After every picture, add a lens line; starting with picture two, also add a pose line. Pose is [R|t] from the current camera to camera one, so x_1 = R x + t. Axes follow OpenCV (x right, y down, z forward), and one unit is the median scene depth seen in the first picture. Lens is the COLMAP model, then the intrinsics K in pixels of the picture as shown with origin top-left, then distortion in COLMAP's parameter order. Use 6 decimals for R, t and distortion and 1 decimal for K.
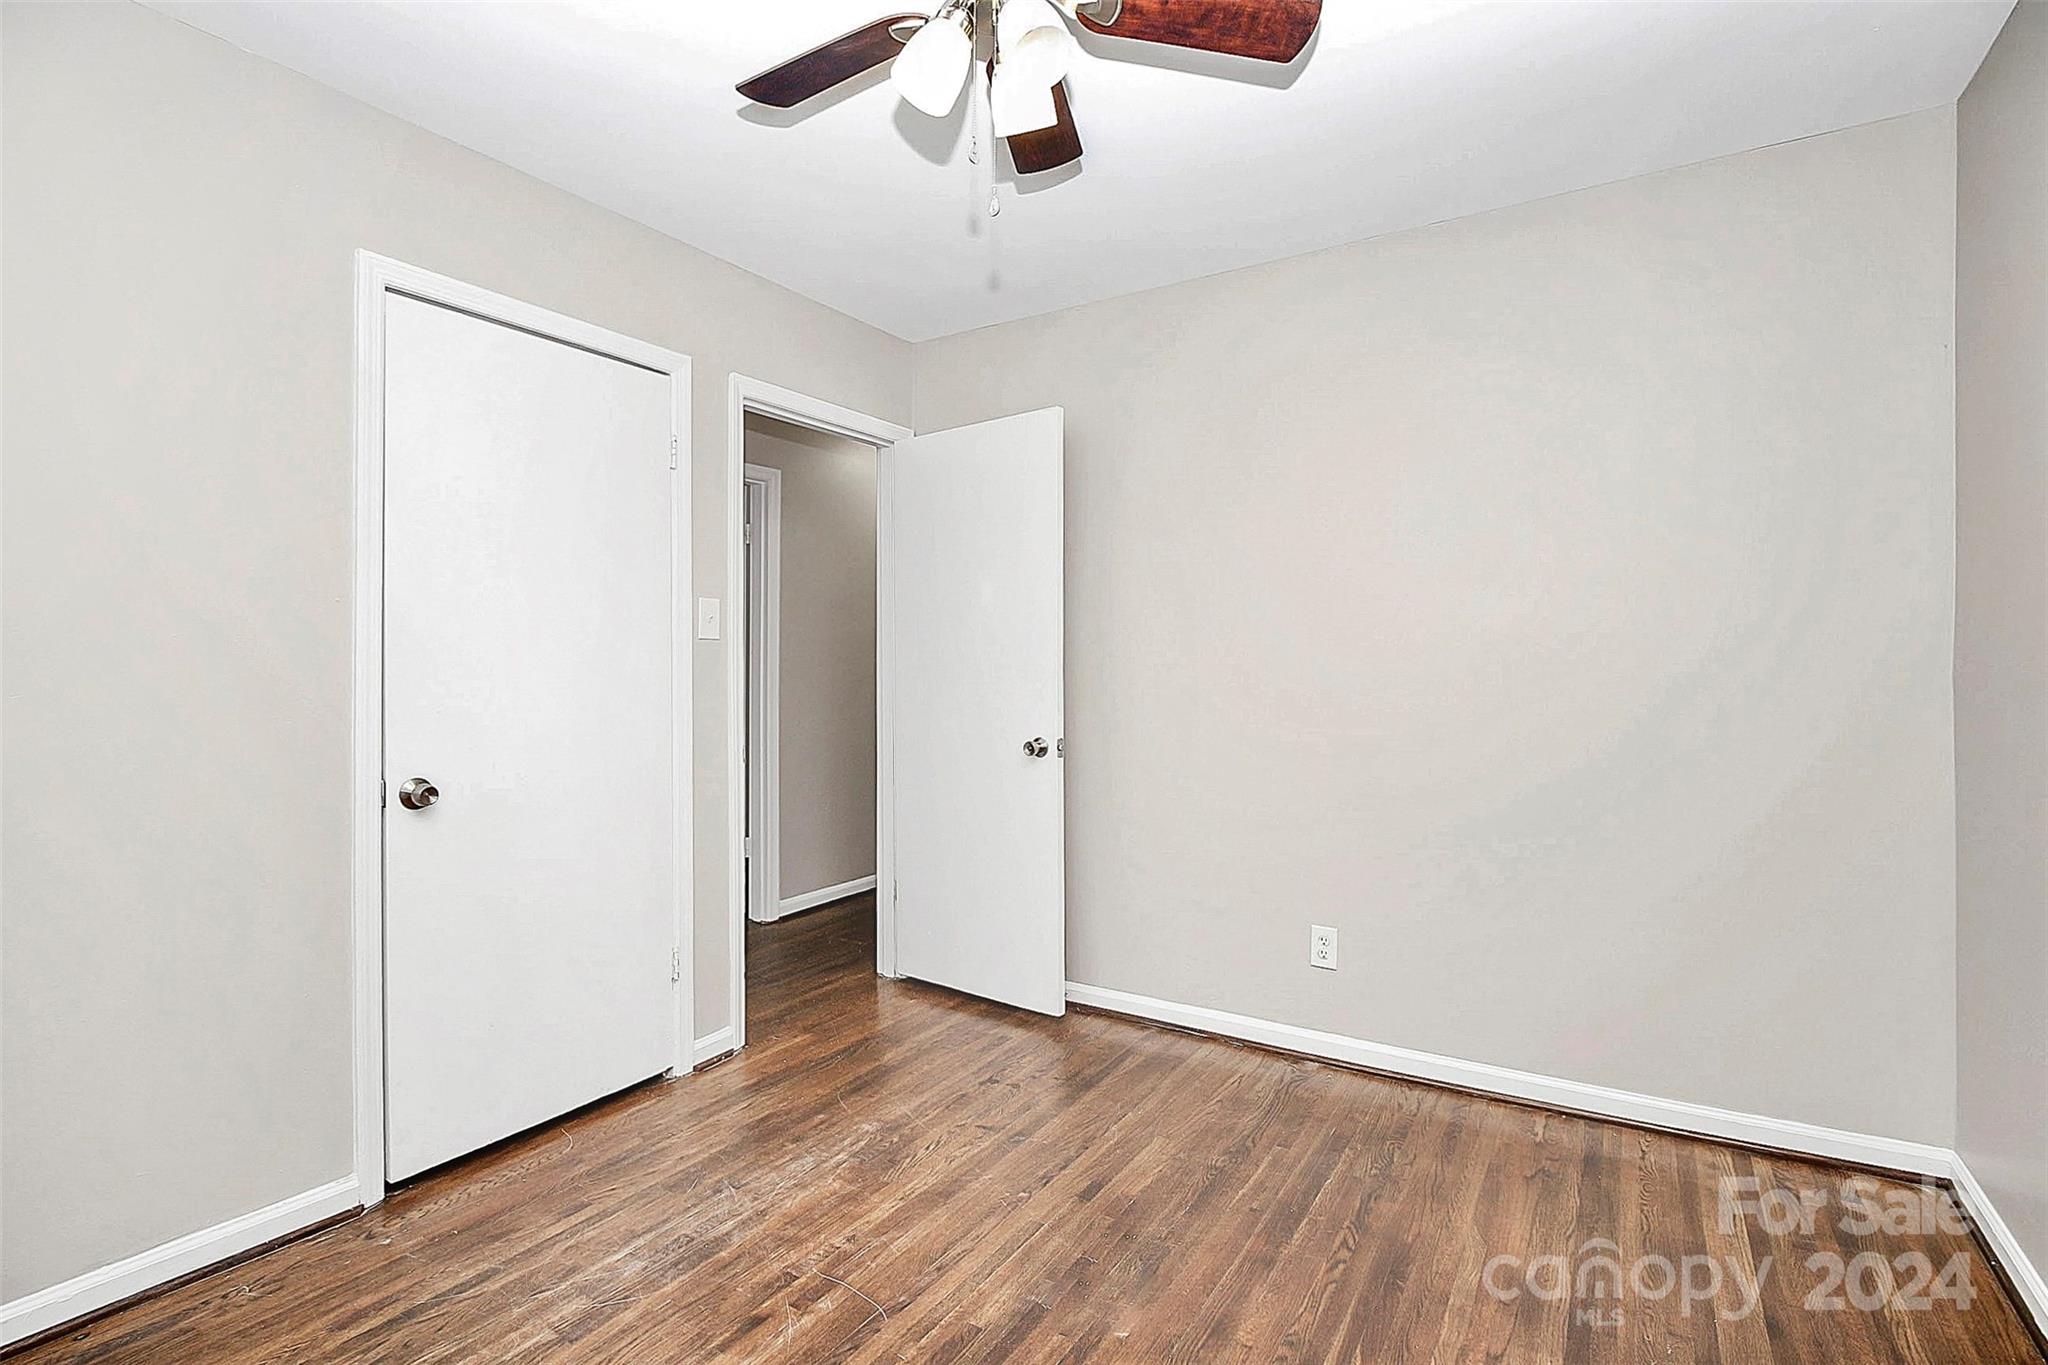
lens RADIAL K [[985.0, 0, 1017.2], [0, 985.0, 658.1], [0, 0, 1]] dist [0.003390, -0.006622]
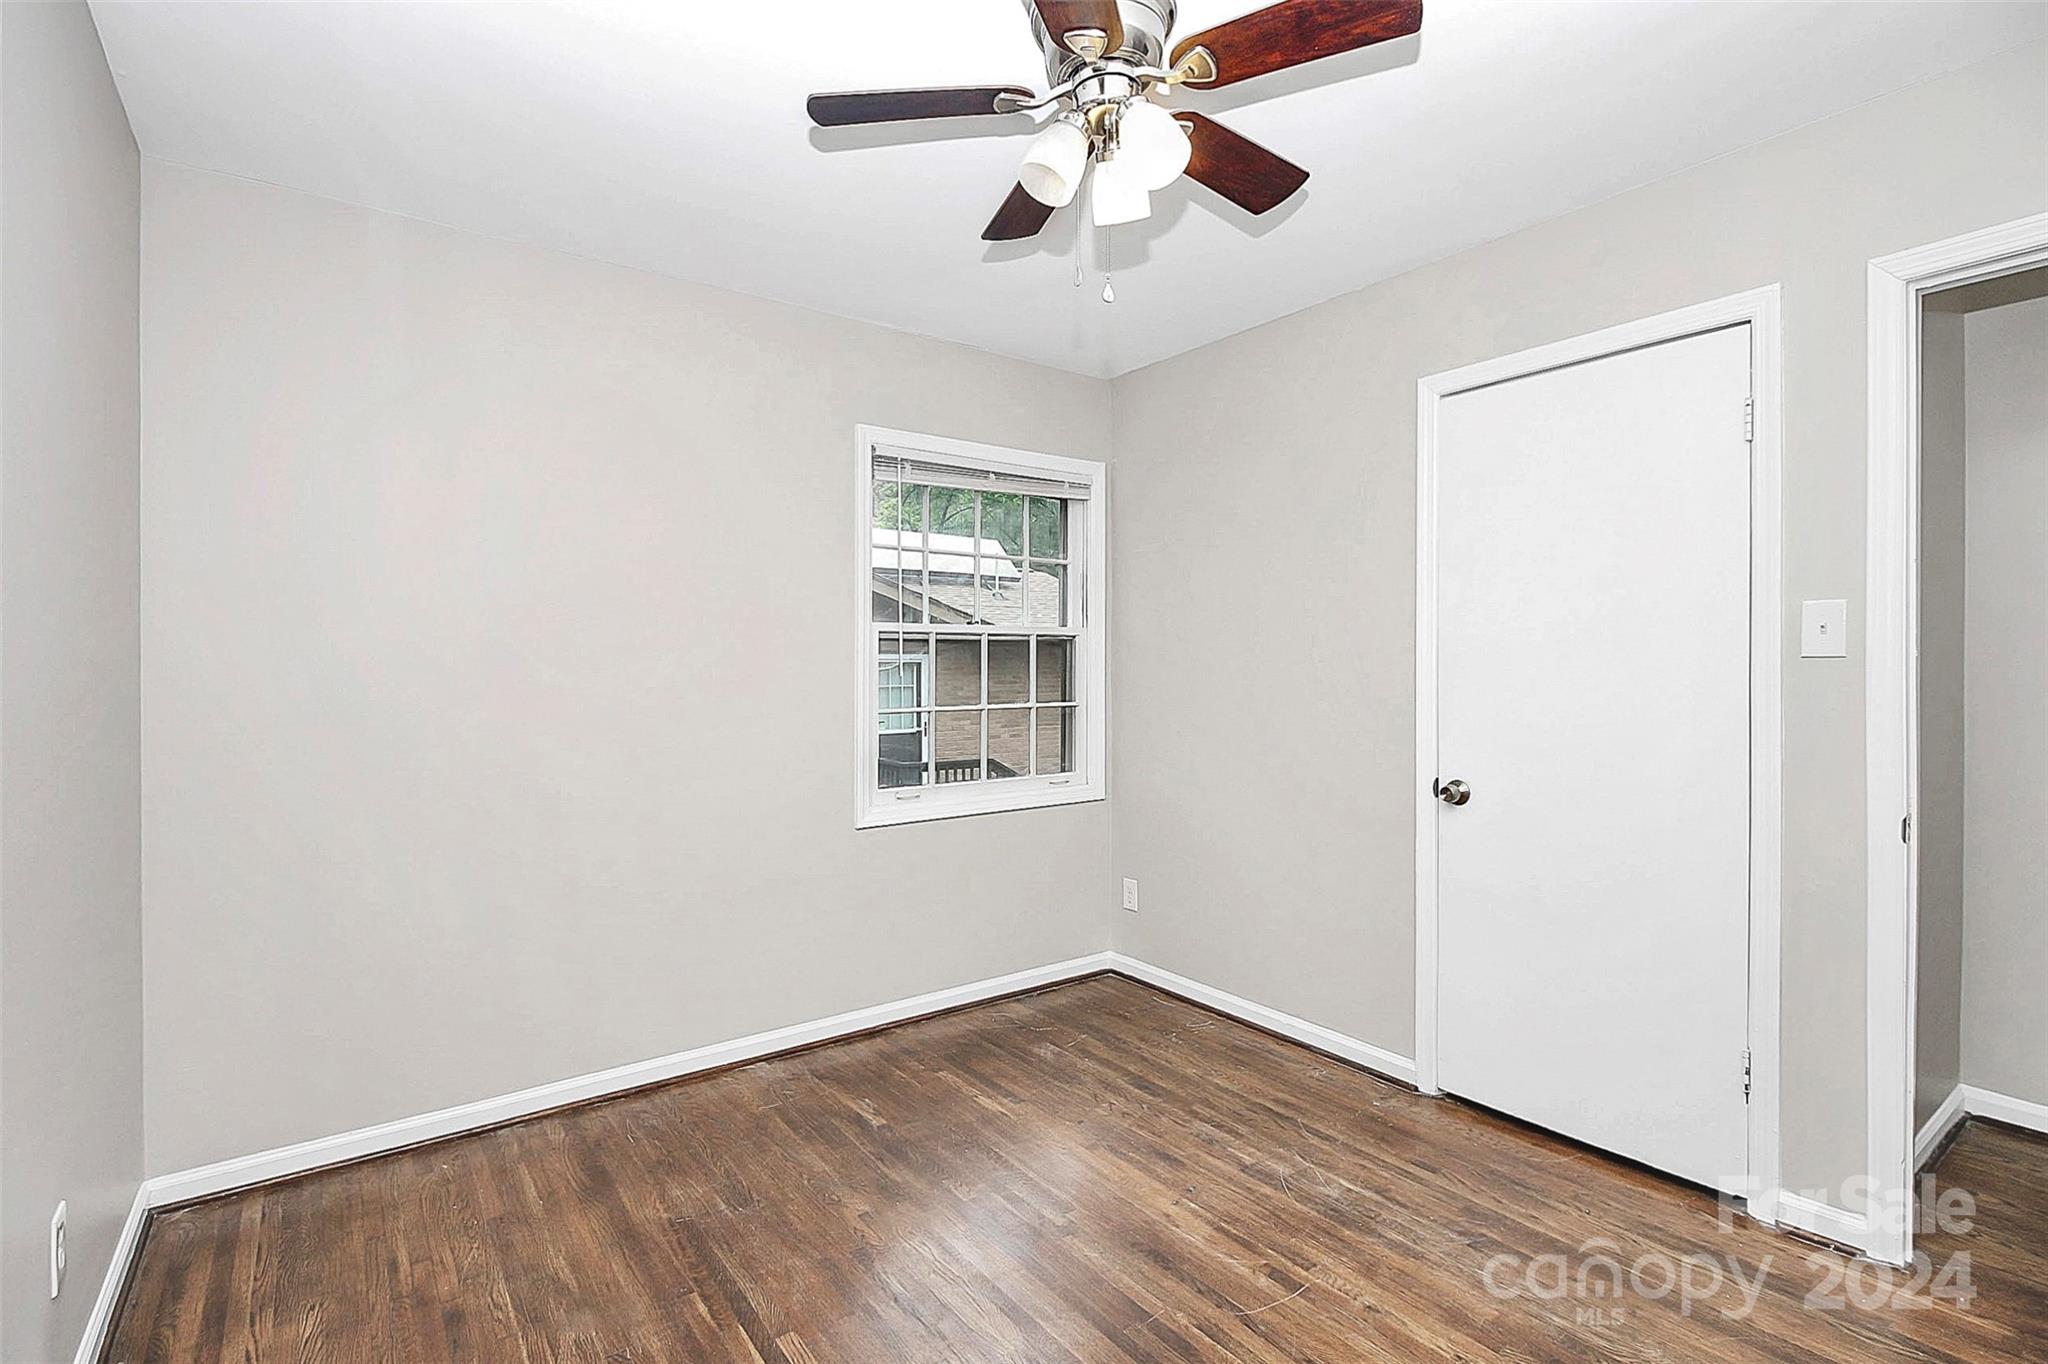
lens RADIAL K [[985.0, 0, 1017.2], [0, 985.0, 657.6], [0, 0, 1]] dist [0.003390, -0.006622]
pose [[-0.381412, -0.011907, -0.924328, 0.806770], [0.017071, 0.999656, -0.019922, -0.018208], [0.924247, -0.023377, -0.381078, 1.022550]]
